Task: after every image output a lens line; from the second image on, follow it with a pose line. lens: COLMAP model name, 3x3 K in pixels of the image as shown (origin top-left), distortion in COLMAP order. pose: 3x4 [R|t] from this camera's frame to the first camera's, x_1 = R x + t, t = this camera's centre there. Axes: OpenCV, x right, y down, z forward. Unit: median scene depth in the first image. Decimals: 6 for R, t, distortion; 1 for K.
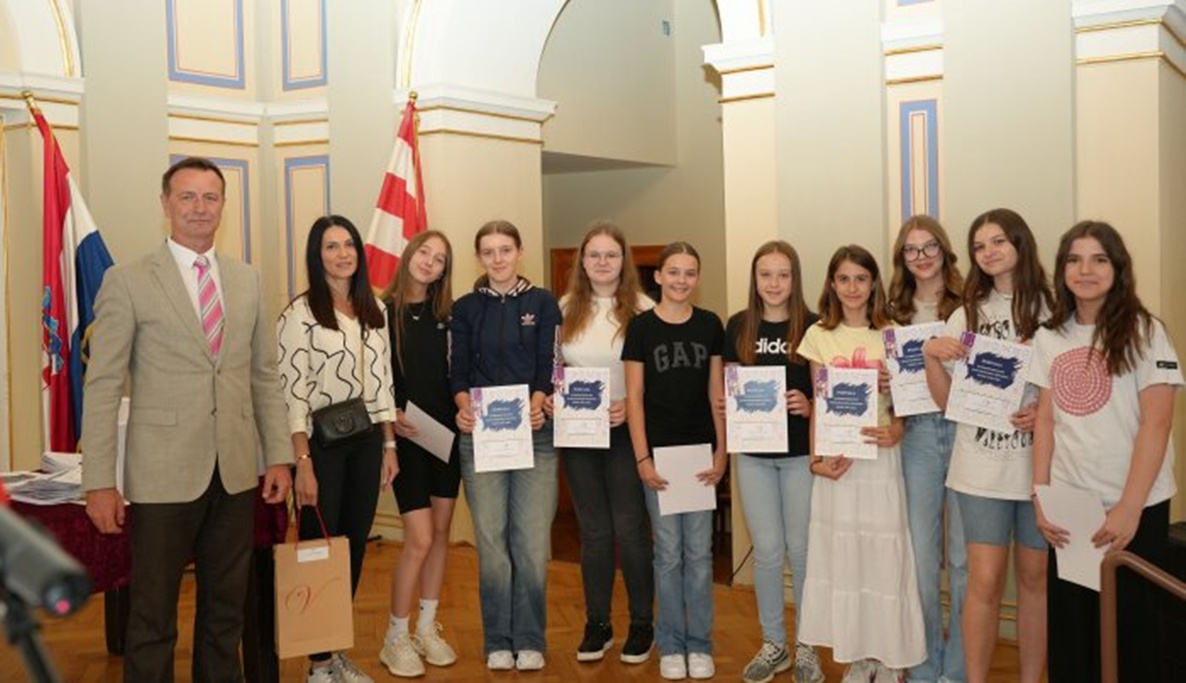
lens RADIAL K [[1147.3, 0, 592.6], [0, 1147.3, 290.4], [0, 0, 1]] dist [-0.009001, 0.082103]
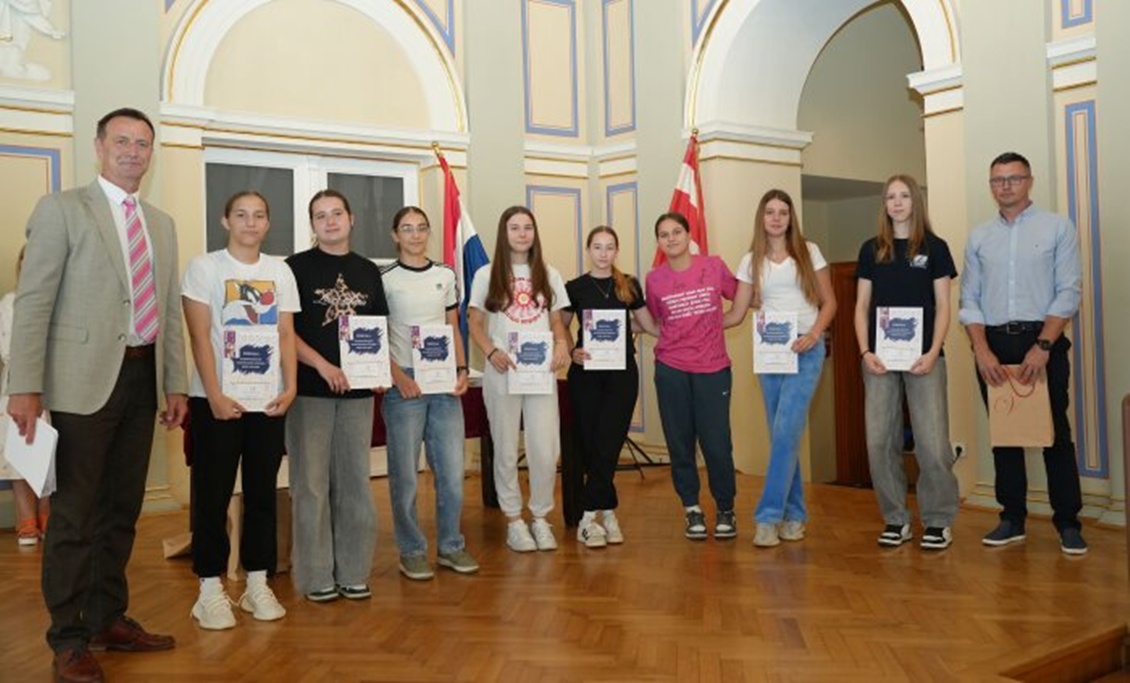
lens RADIAL K [[1075.8, 0, 565.7], [0, 1075.8, 304.3], [0, 0, 1]] dist [-0.023186, 0.096160]
pose [[0.944304, -0.010604, -0.328904, 0.111276], [-0.002554, 0.999214, -0.039548, 0.081385], [0.329065, 0.038186, 0.943535, -0.223658]]
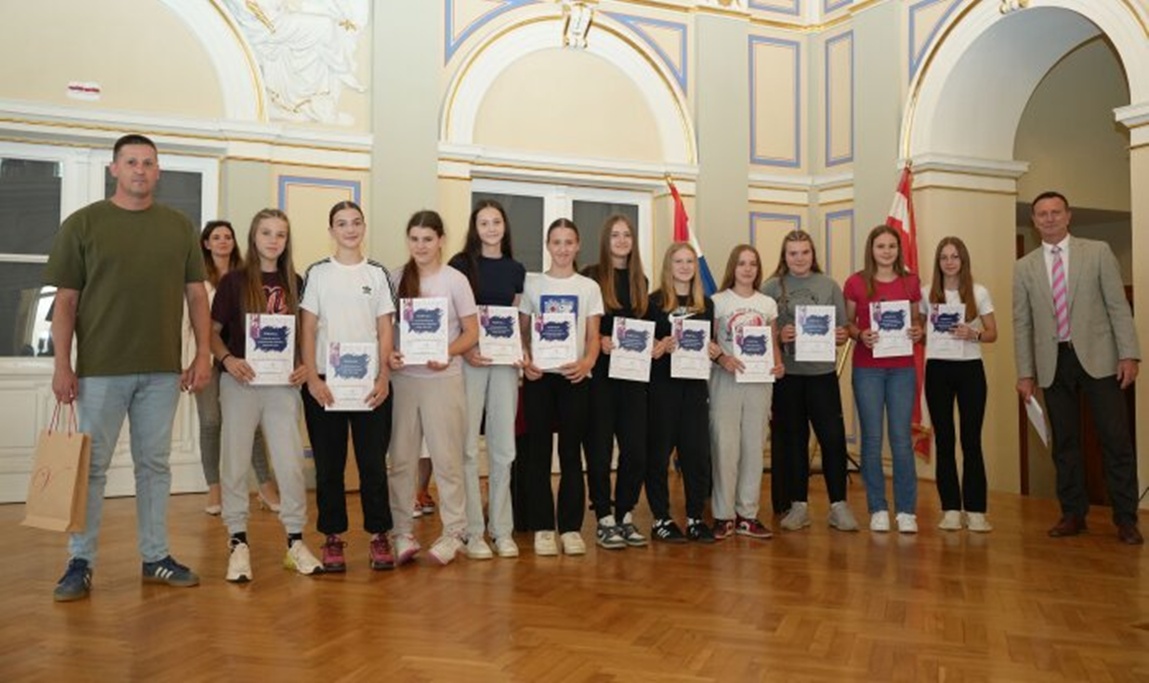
lens RADIAL K [[1104.1, 0, 579.0], [0, 1104.1, 314.6], [0, 0, 1]] dist [-0.018591, 0.118330]
pose [[0.861386, 0.004261, -0.507933, 0.190397], [-0.035484, 0.998027, -0.051805, 0.106077], [0.506710, 0.062647, 0.859837, -0.384083]]
